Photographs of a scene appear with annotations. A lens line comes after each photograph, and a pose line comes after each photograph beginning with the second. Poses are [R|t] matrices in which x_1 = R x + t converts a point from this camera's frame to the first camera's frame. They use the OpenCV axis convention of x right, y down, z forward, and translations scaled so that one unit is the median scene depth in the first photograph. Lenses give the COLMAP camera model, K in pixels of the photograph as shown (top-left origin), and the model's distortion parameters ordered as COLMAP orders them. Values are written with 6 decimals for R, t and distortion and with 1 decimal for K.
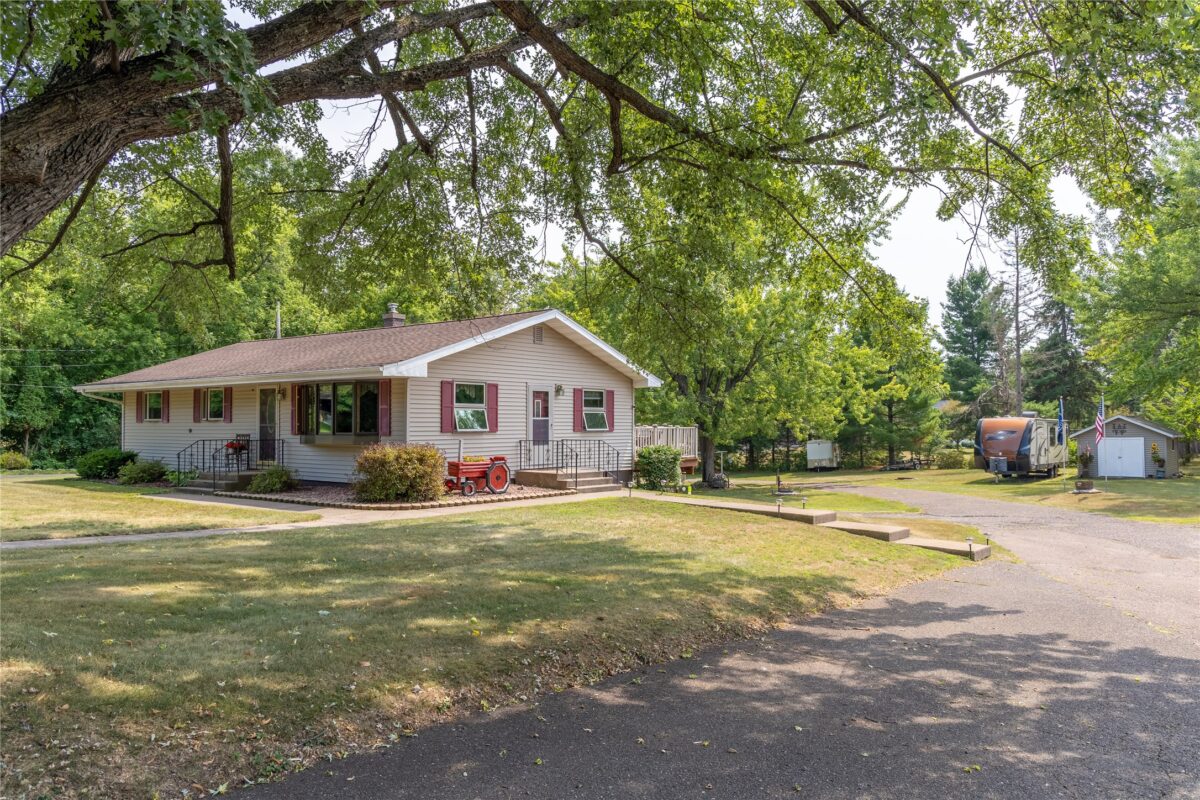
lens RADIAL K [[868.9, 0, 600.0], [0, 868.9, 400.0], [0, 0, 1]] dist [-0.002971, -0.000521]
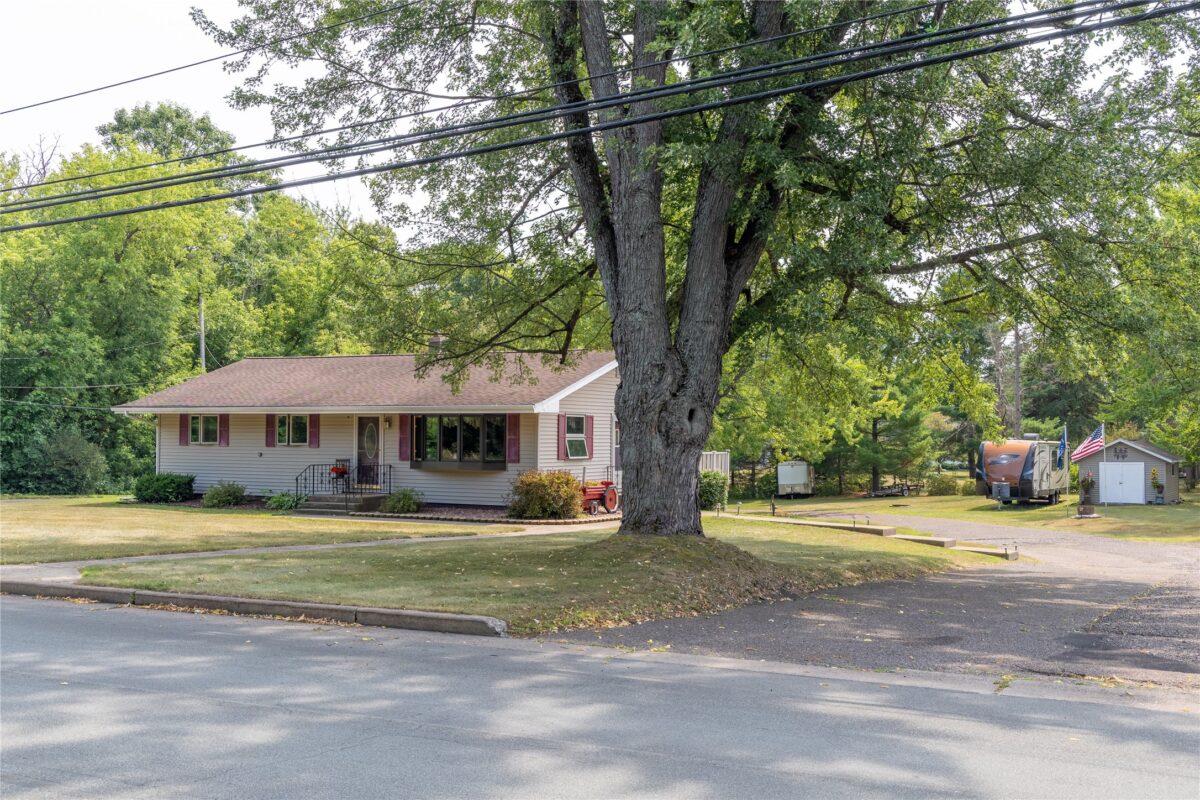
lens RADIAL K [[1264.0, 0, 600.0], [0, 1264.0, 400.0], [0, 0, 1]] dist [0.006215, 0.003961]
pose [[0.989917, 0.011288, 0.141198, -0.173724], [-0.011543, 0.999933, 0.000988, -0.020858], [-0.141177, -0.002608, 0.989981, -0.310850]]
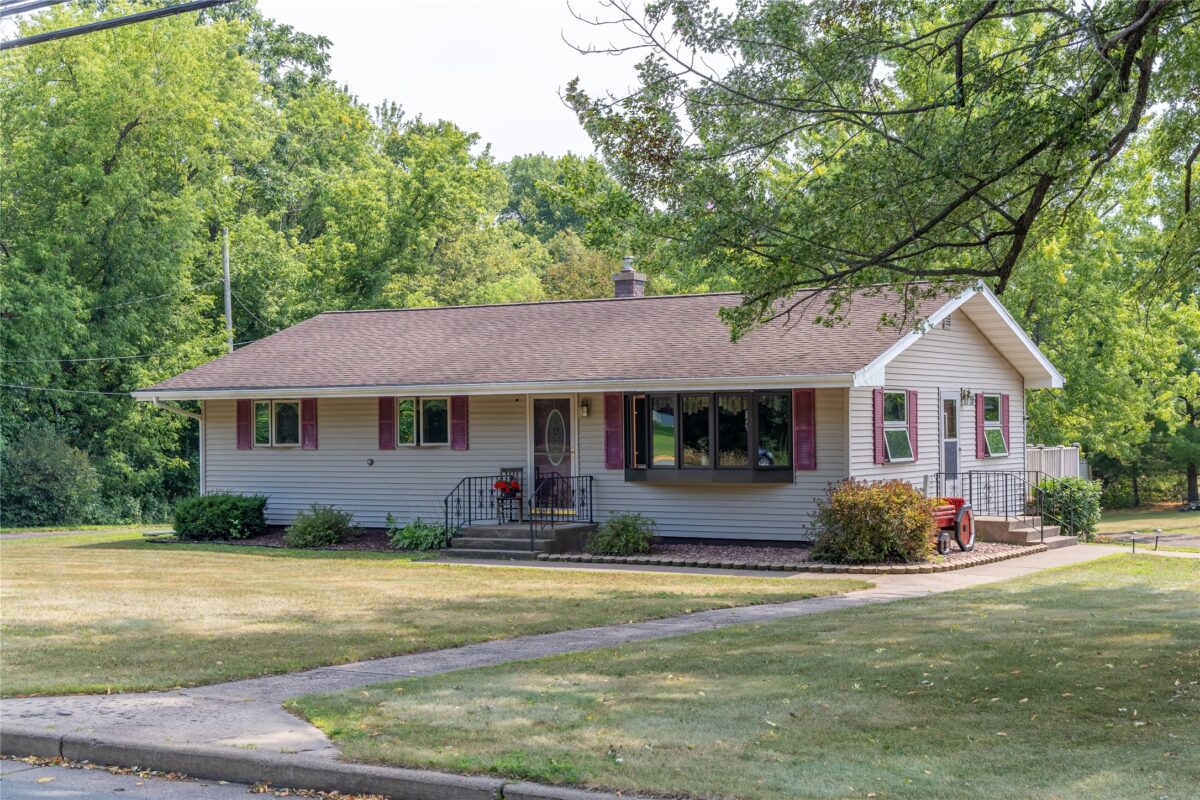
lens RADIAL K [[1726.5, 0, 600.0], [0, 1726.5, 400.0], [0, 0, 1]] dist [0.025412, -0.001631]
pose [[0.995835, -0.006789, 0.090924, -0.251957], [0.005592, 0.999894, 0.013408, -0.015983], [-0.091005, -0.012844, 0.995768, -0.167042]]
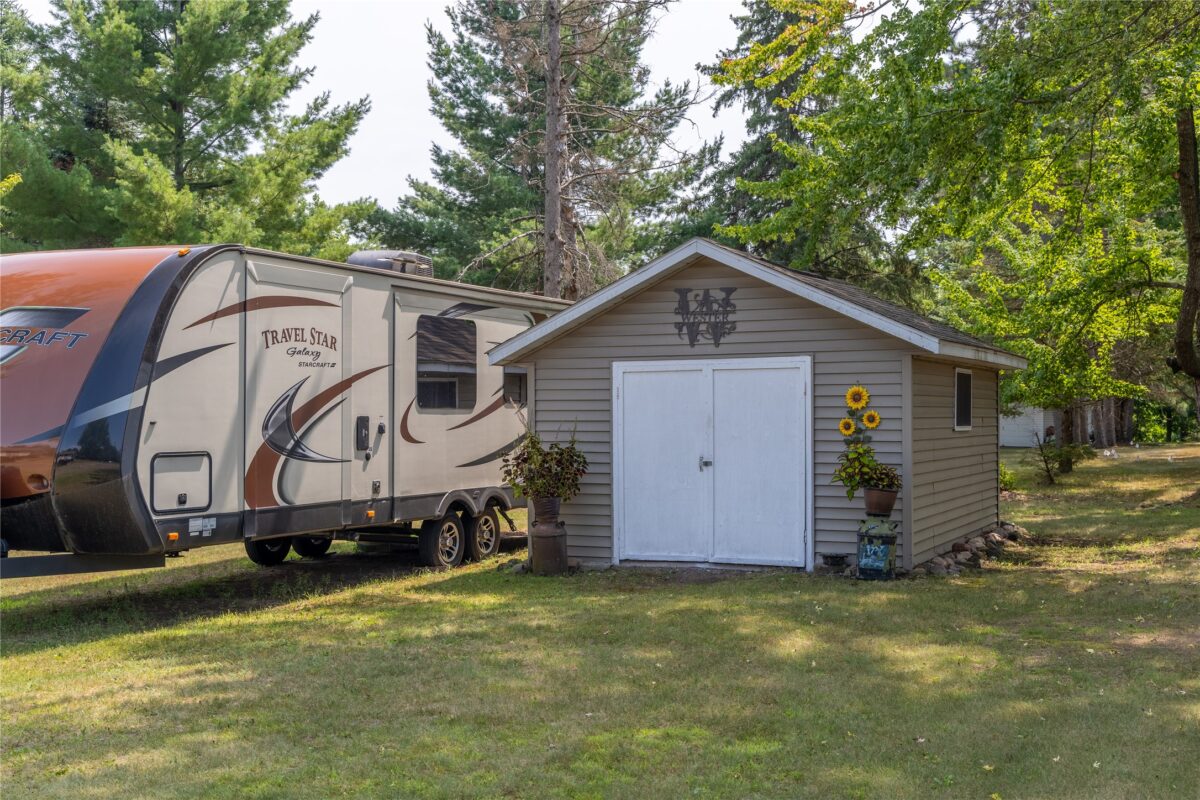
lens RADIAL K [[1484.3, 0, 600.0], [0, 1484.3, 400.0], [0, 0, 1]] dist [0.015239, 0.016399]
pose [[0.965120, 0.000843, 0.261805, 0.506565], [-0.007602, 0.999663, 0.024803, 0.045715], [-0.261696, -0.025928, 0.964802, 0.712438]]
